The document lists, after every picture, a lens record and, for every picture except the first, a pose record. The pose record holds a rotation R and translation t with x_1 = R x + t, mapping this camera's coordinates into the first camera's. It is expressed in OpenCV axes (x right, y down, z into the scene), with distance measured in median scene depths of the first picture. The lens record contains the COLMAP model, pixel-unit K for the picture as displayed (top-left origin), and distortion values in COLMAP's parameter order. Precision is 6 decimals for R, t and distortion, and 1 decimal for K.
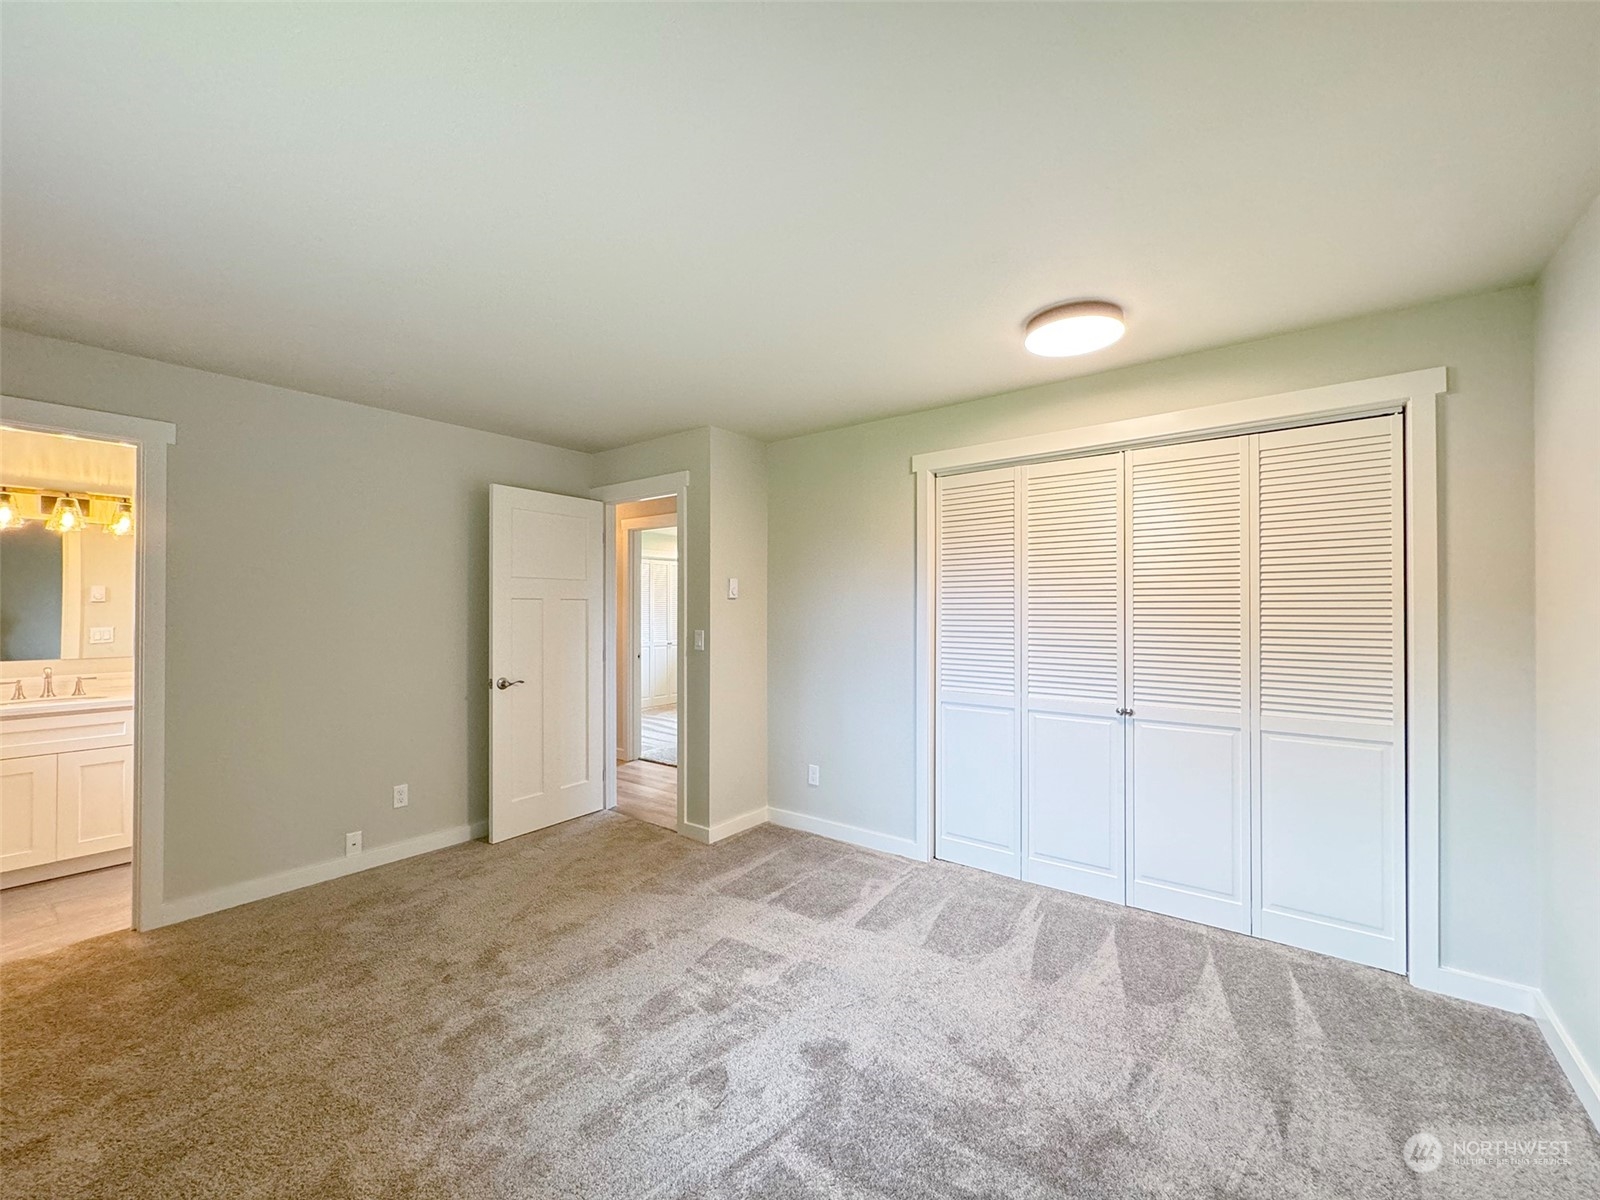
lens RADIAL K [[649.5, 0, 801.0], [0, 649.5, 594.0], [0, 0, 1]] dist [-0.000723, -0.000629]
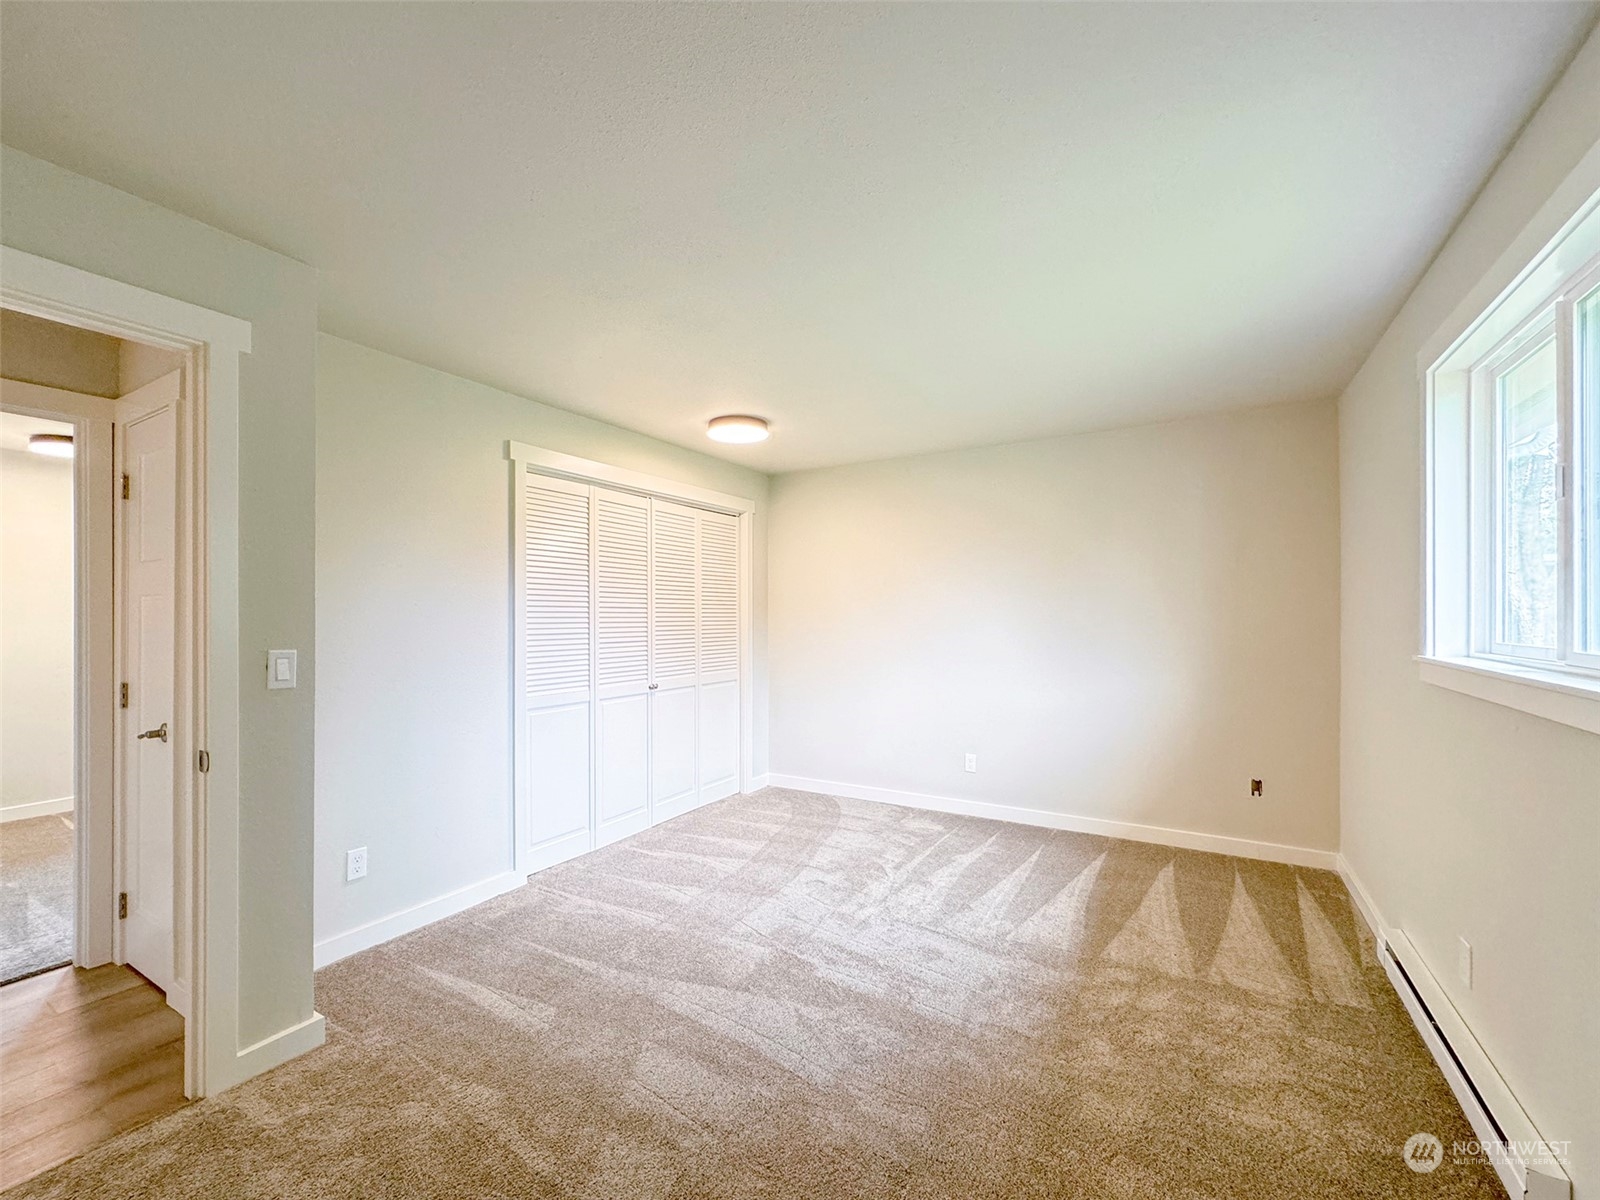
lens RADIAL K [[658.9, 0, 809.9], [0, 658.9, 599.0], [0, 0, 1]] dist [-0.000238, 0.000289]
pose [[-0.134299, 0.021237, 0.990713, -0.888411], [-0.031497, 0.999174, -0.025688, 0.018136], [-0.990440, -0.034655, -0.133519, 0.812336]]
